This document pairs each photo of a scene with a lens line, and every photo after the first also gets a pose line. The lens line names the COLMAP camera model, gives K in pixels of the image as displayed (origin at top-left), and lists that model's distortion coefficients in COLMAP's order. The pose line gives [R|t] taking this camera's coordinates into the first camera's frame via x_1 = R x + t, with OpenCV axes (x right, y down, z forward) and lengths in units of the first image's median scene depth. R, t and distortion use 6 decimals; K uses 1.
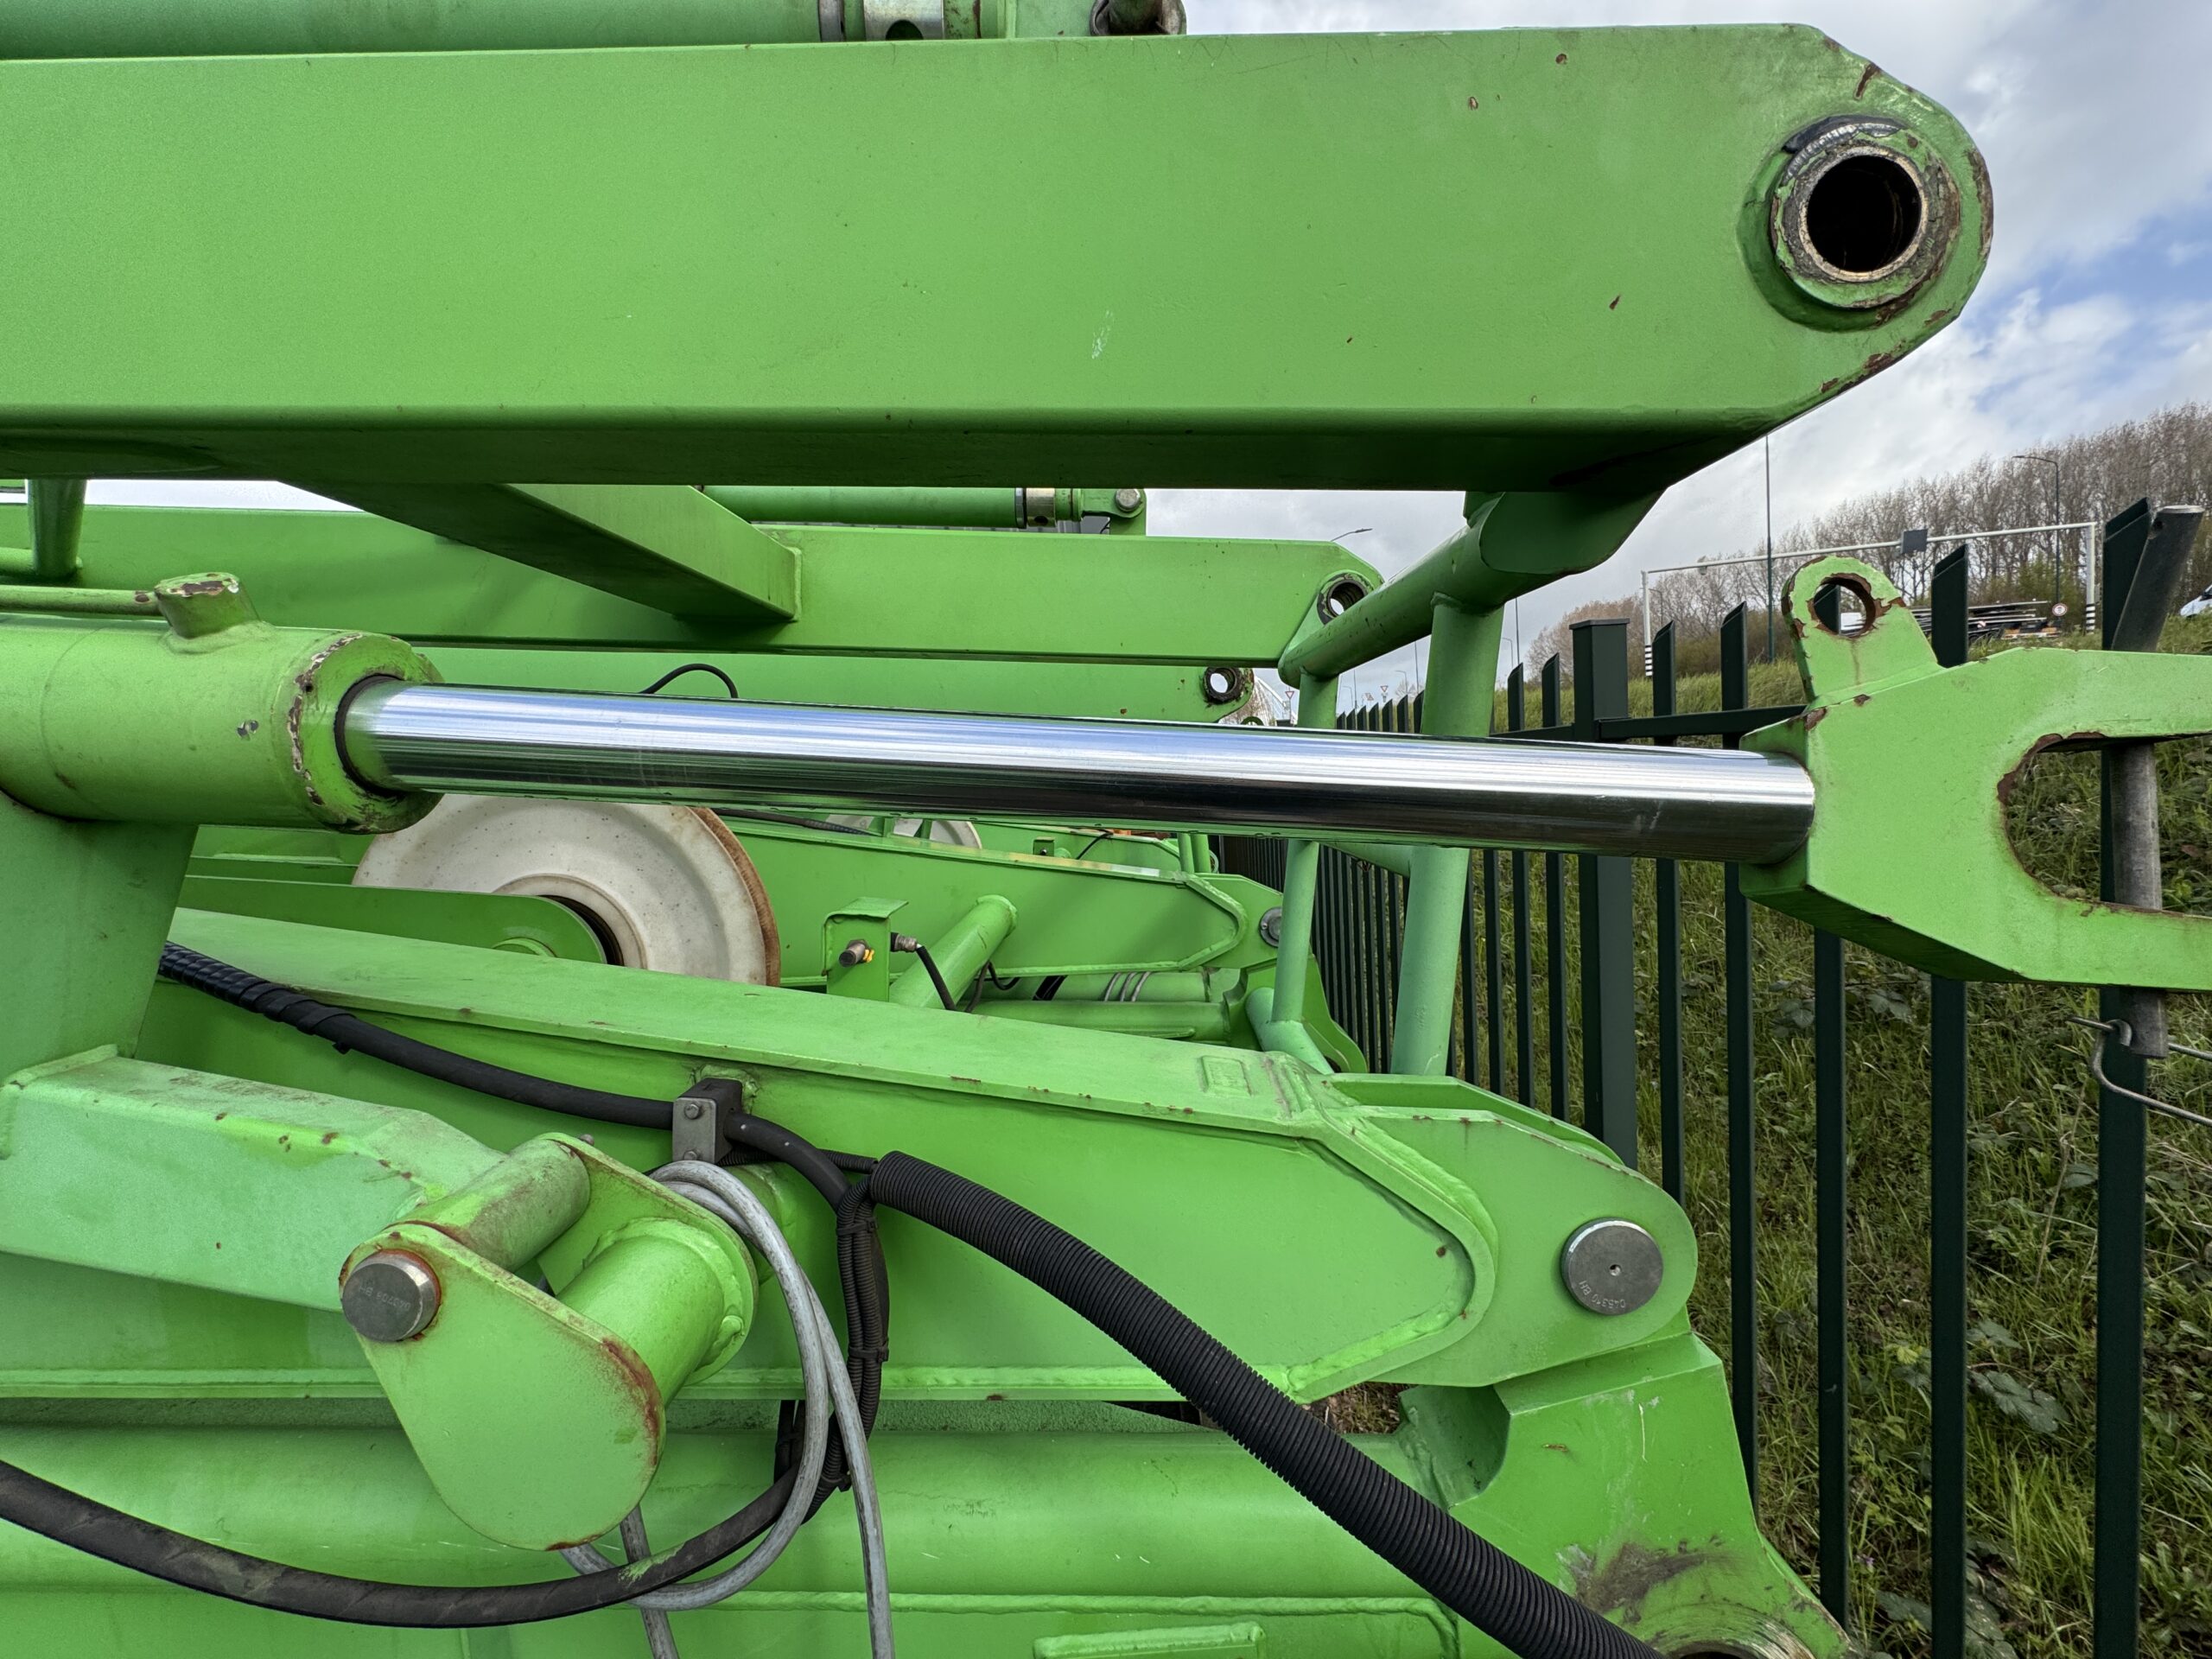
lens RADIAL K [[884.4, 0, 1106.0], [0, 884.4, 829.5], [0, 0, 1]] dist [-0.000073, 0.000099]
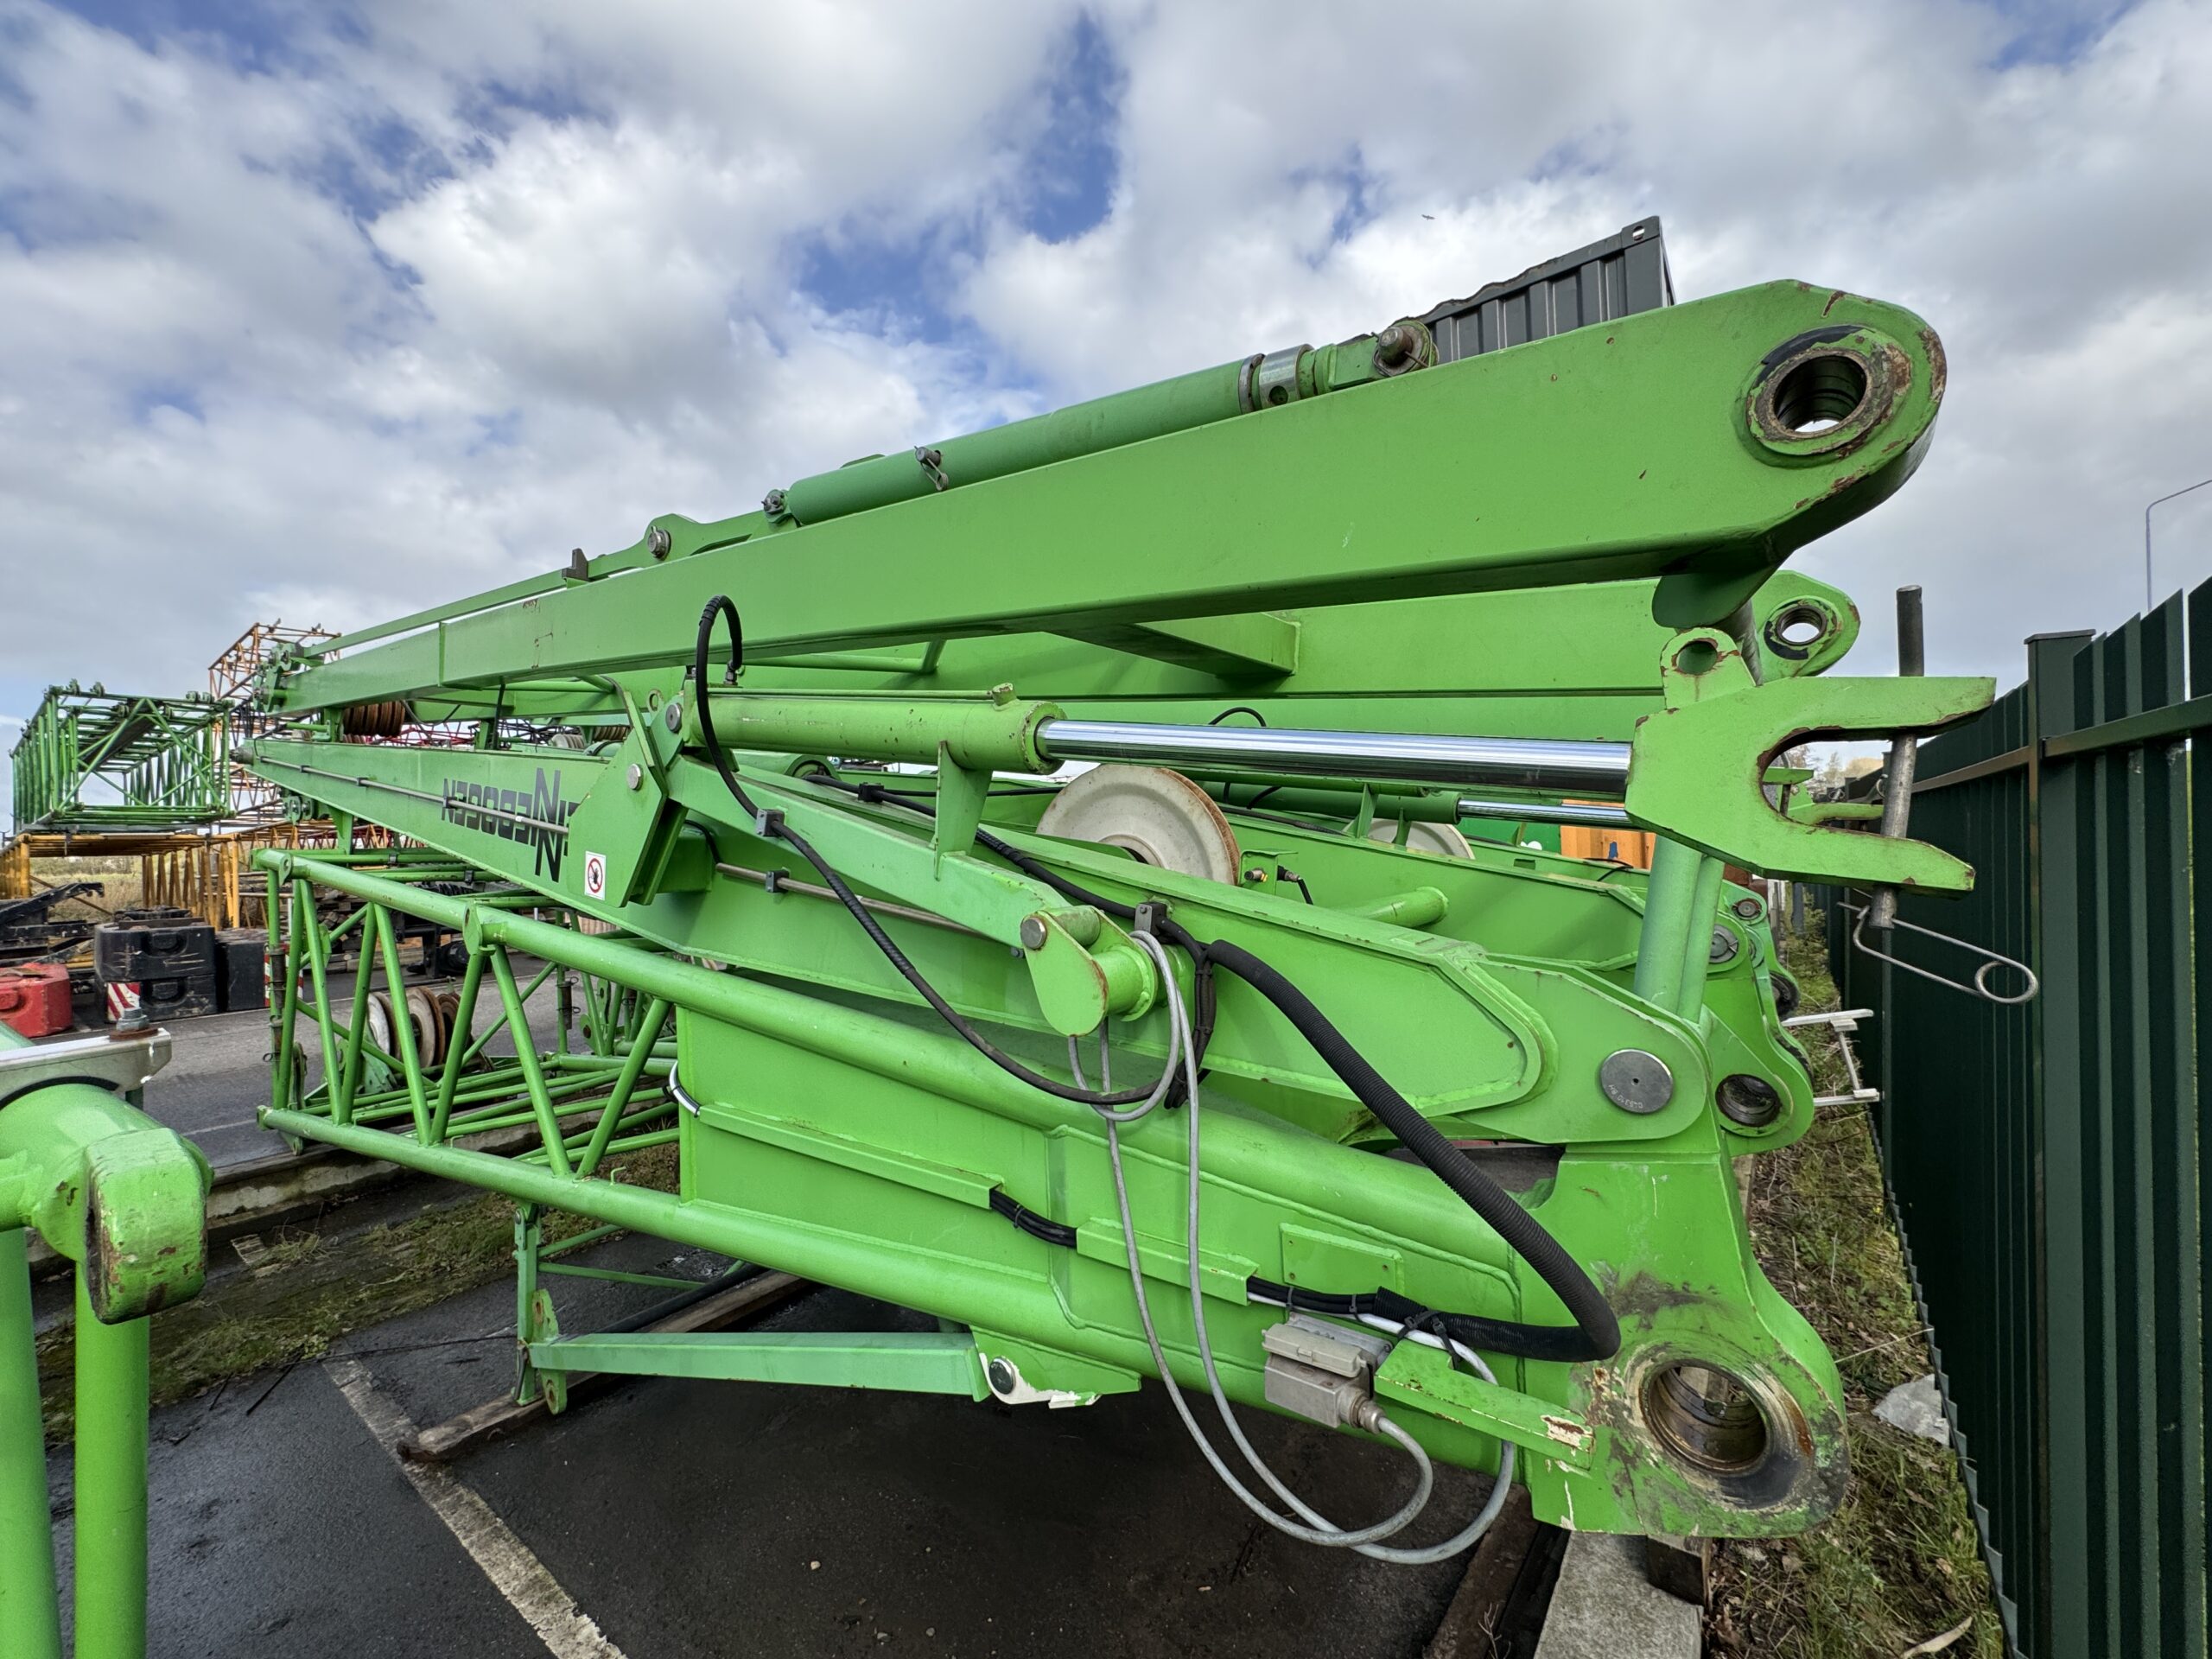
lens RADIAL K [[884.4, 0, 1106.0], [0, 884.4, 829.5], [0, 0, 1]] dist [-0.000073, 0.000099]
pose [[0.805305, 0.050766, -0.590683, 0.729440], [-0.076117, 0.996935, -0.018092, 0.159106], [0.587954, 0.059530, 0.806701, -0.823628]]
